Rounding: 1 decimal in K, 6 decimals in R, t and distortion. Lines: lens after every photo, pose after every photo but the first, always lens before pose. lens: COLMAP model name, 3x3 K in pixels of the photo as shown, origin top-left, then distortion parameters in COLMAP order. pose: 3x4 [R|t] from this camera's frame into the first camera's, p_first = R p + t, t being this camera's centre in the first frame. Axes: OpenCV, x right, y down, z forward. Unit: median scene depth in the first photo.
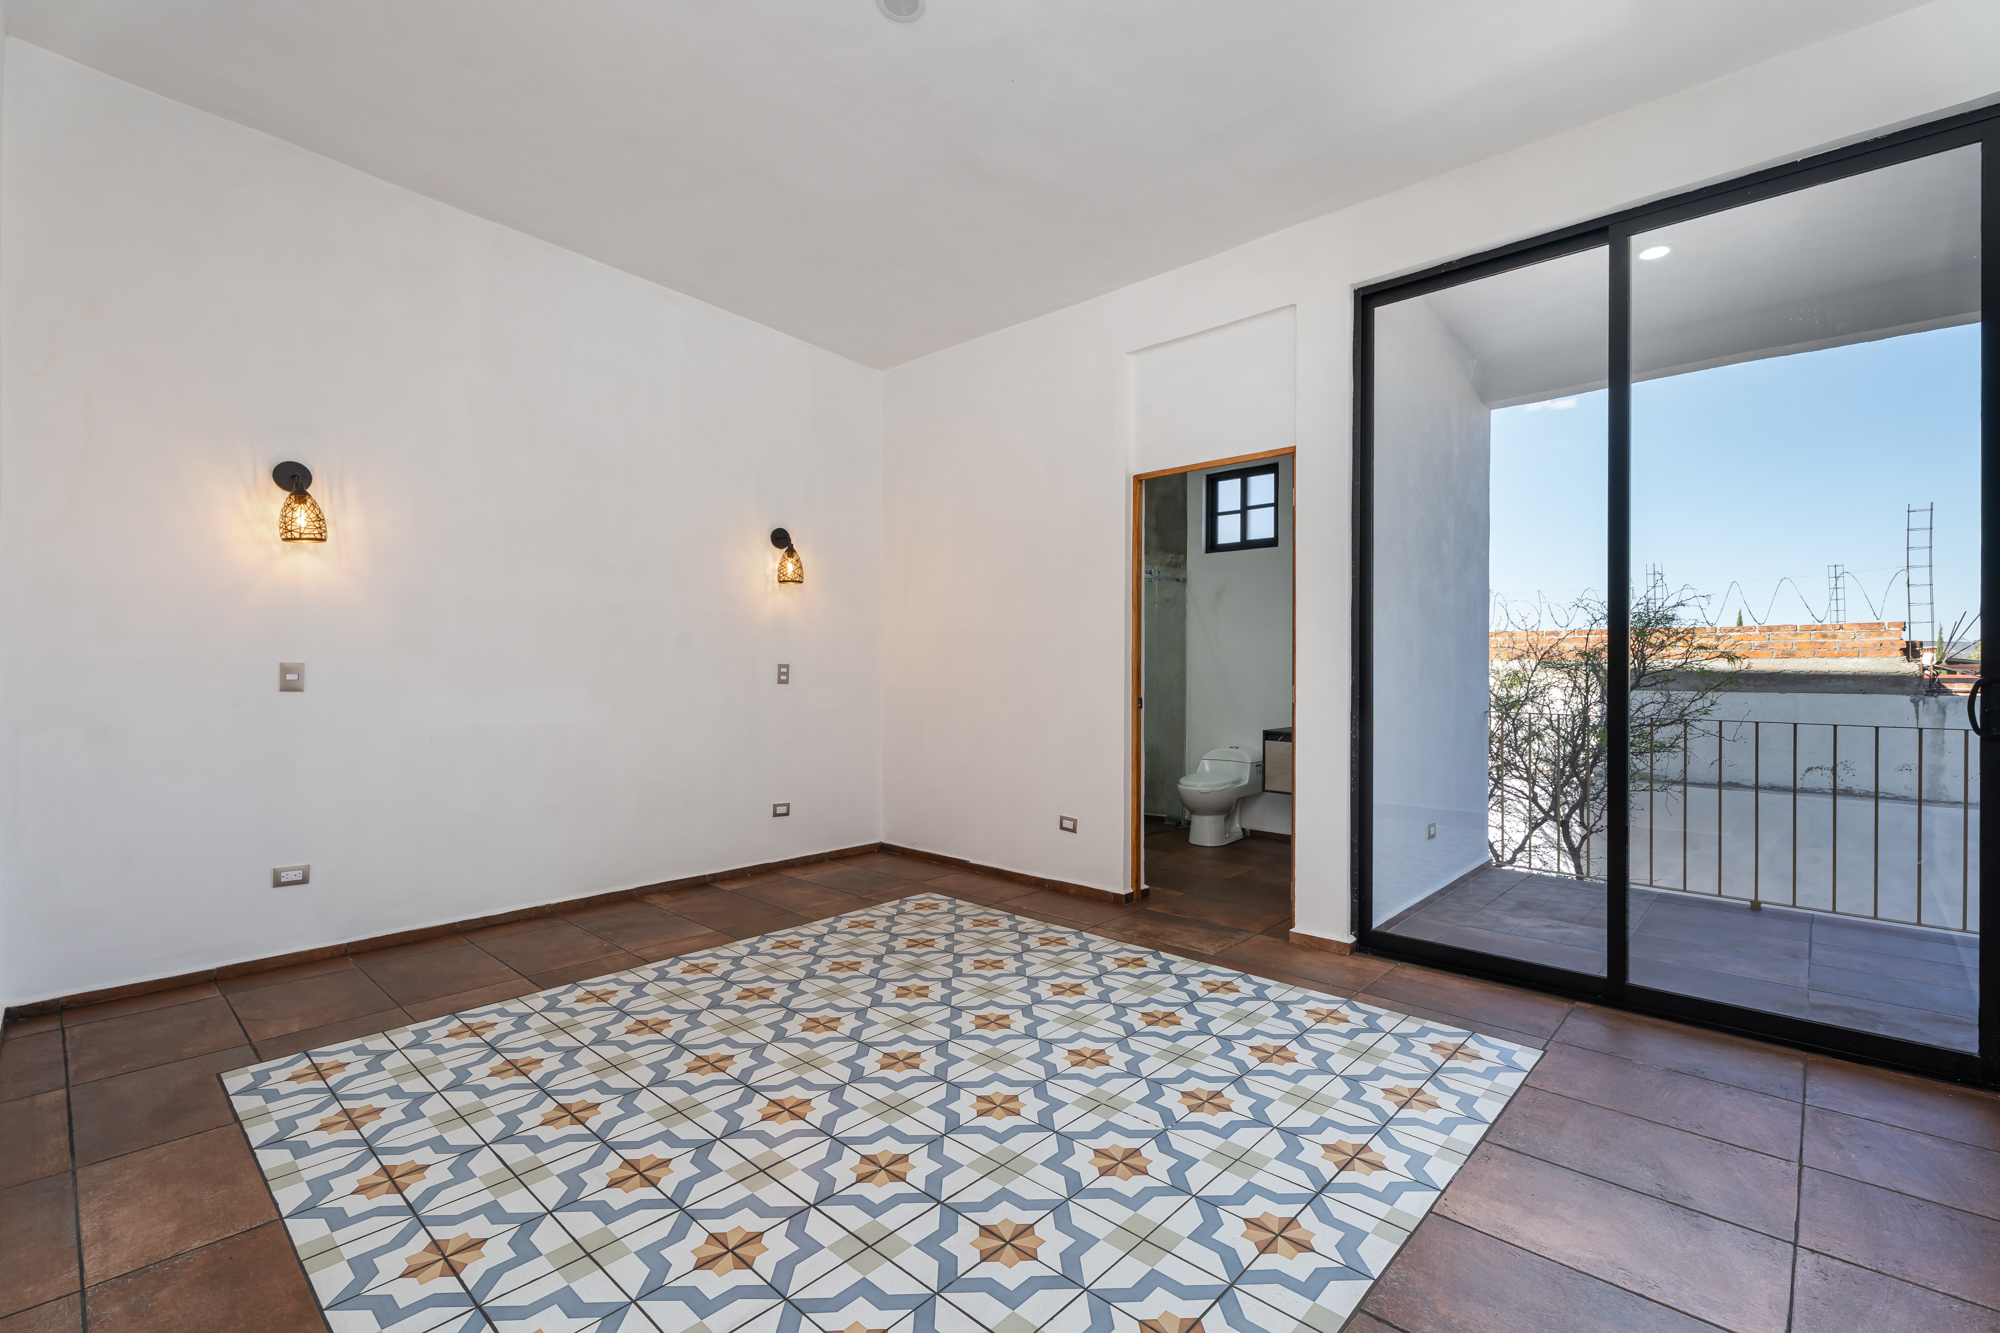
lens RADIAL K [[886.5, 0, 1000.0], [0, 886.5, 666.5], [0, 0, 1]] dist [0.013896, -0.005665]
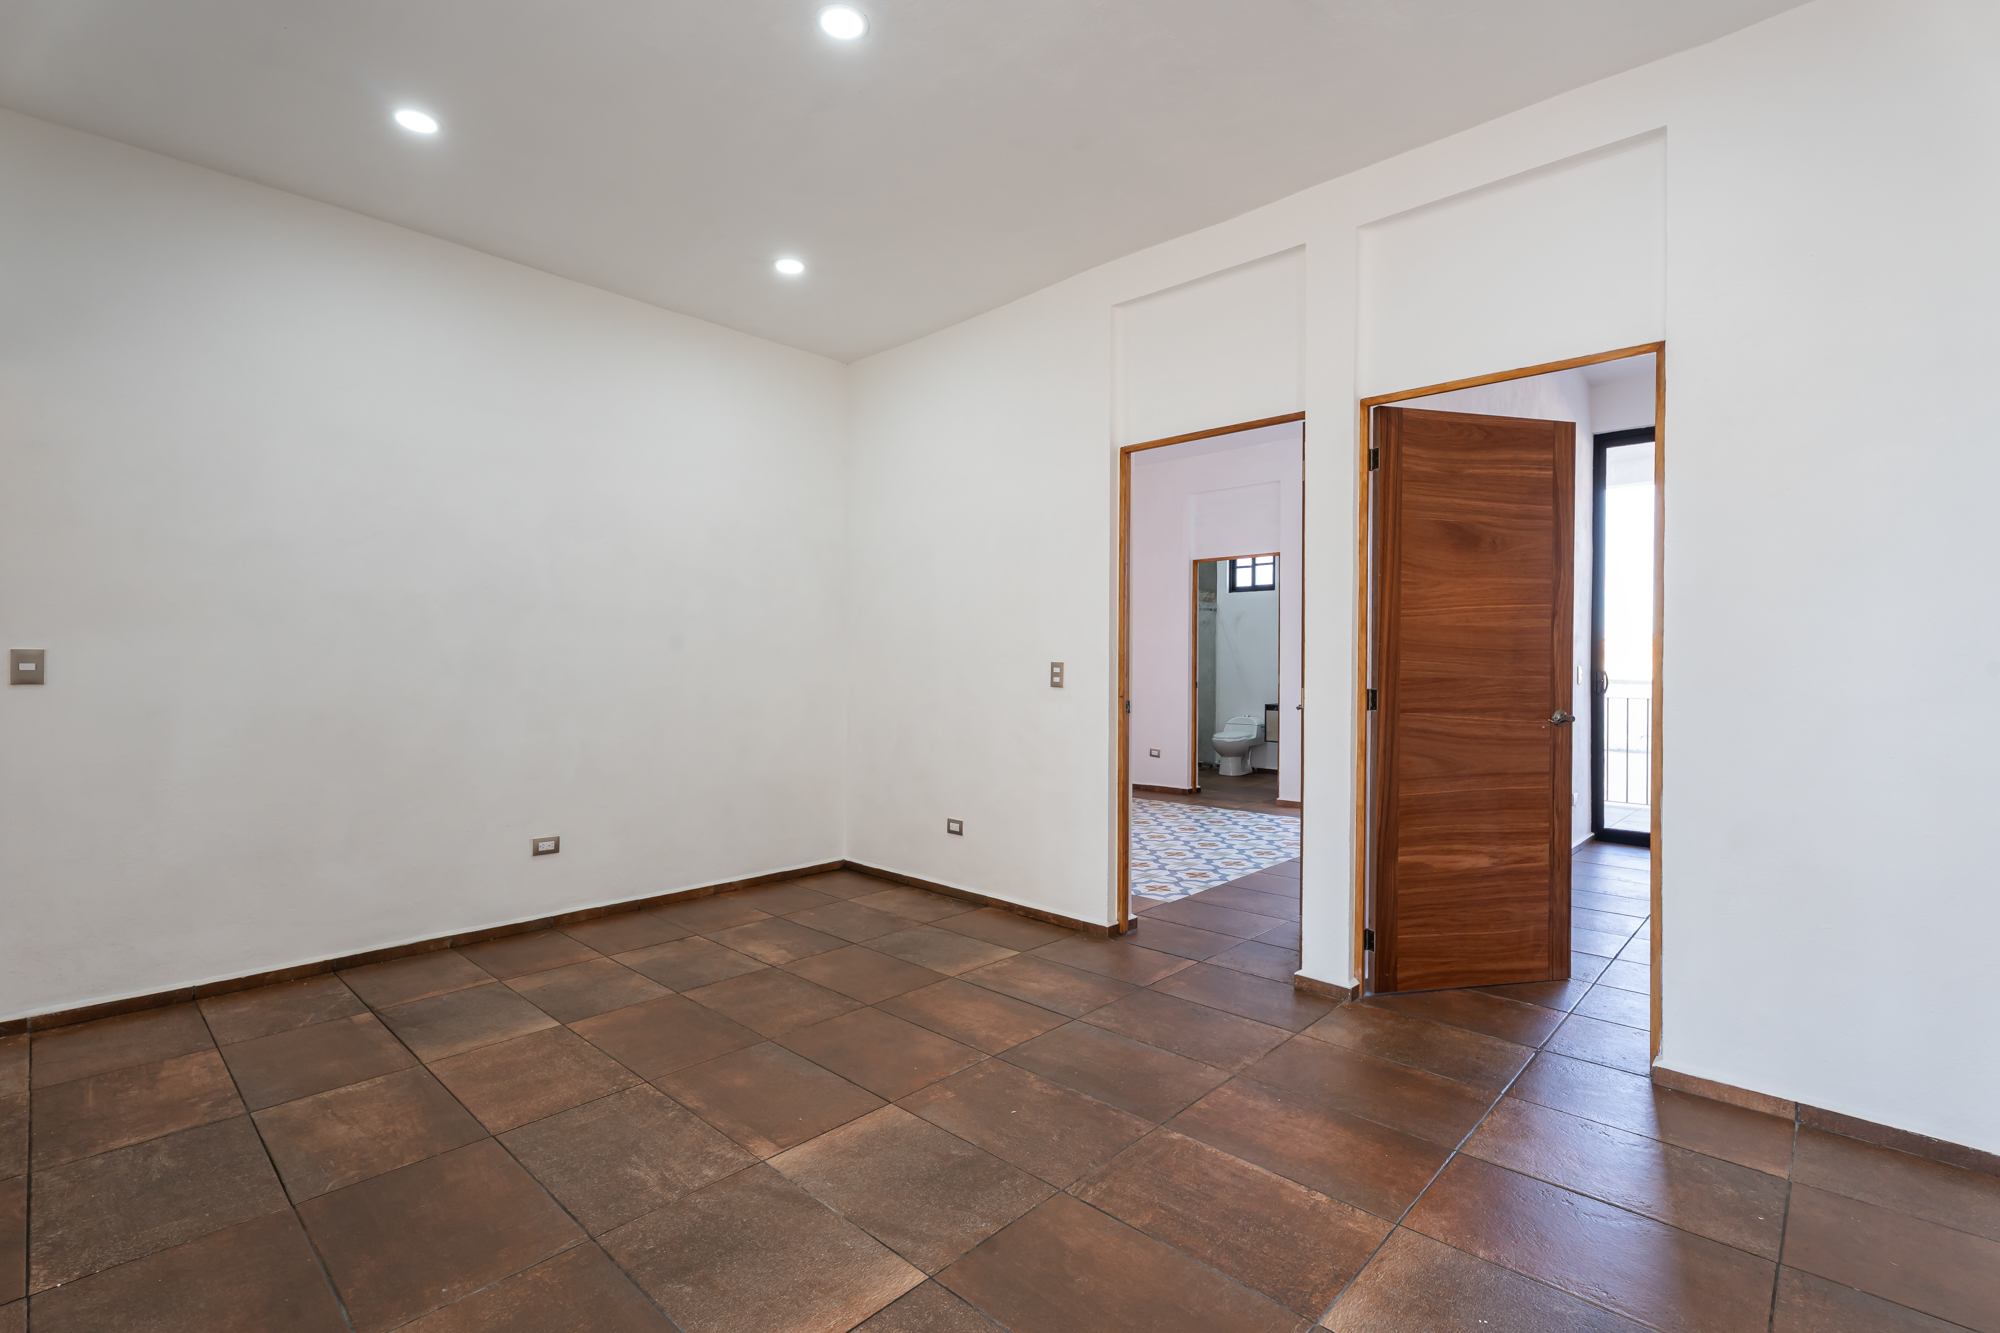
lens RADIAL K [[900.2, 0, 1000.0], [0, 900.2, 666.5], [0, 0, 1]] dist [-0.000295, -0.000070]
pose [[0.999983, 0.001884, -0.005489, -0.336047], [-0.001876, 0.999997, 0.001540, 0.001761], [0.005492, -0.001530, 0.999984, -1.214903]]
